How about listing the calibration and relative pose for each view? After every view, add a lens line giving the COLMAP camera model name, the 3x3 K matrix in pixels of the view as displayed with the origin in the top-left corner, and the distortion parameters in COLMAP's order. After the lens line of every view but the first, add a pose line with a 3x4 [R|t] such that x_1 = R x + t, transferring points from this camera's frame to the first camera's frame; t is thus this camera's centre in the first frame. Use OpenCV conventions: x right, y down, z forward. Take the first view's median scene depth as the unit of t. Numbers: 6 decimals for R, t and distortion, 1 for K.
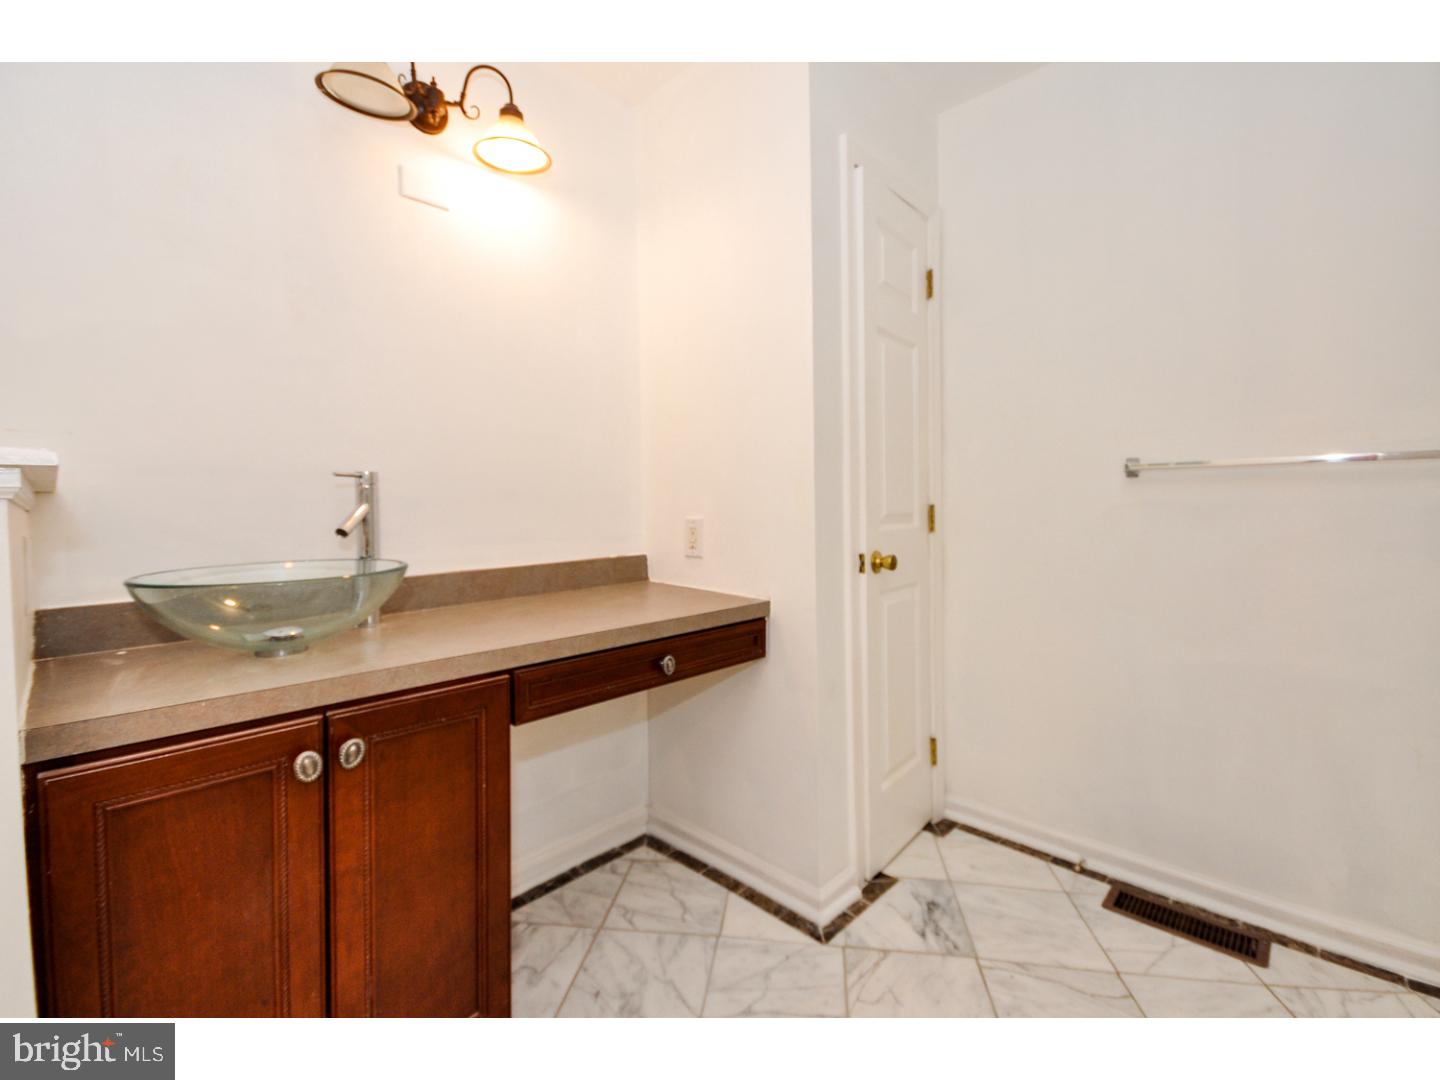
lens RADIAL K [[624.9, 0, 719.4], [0, 624.9, 520.7], [0, 0, 1]] dist [0.031849, -0.016305]
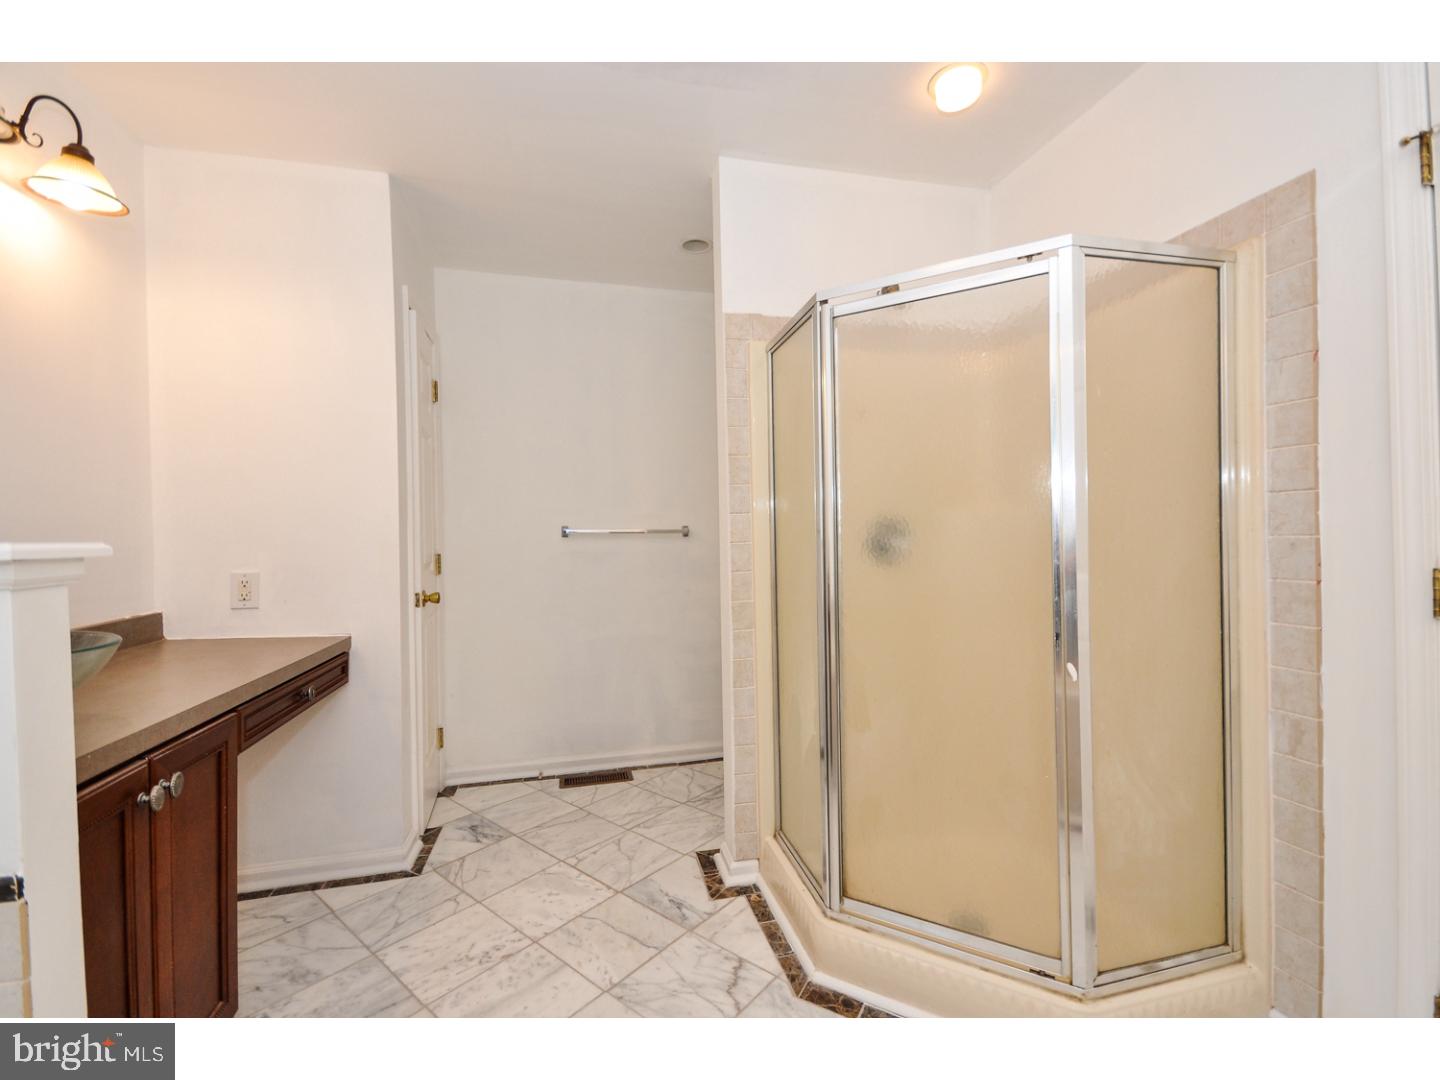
lens RADIAL K [[628.3, 0, 730.1], [0, 628.3, 540.6], [0, 0, 1]] dist [0.028204, -0.014159]
pose [[0.523564, -0.001486, 0.851985, -0.601329], [0.022063, 0.999687, -0.011815, -0.029921], [-0.851701, 0.024983, 0.523433, -0.297948]]
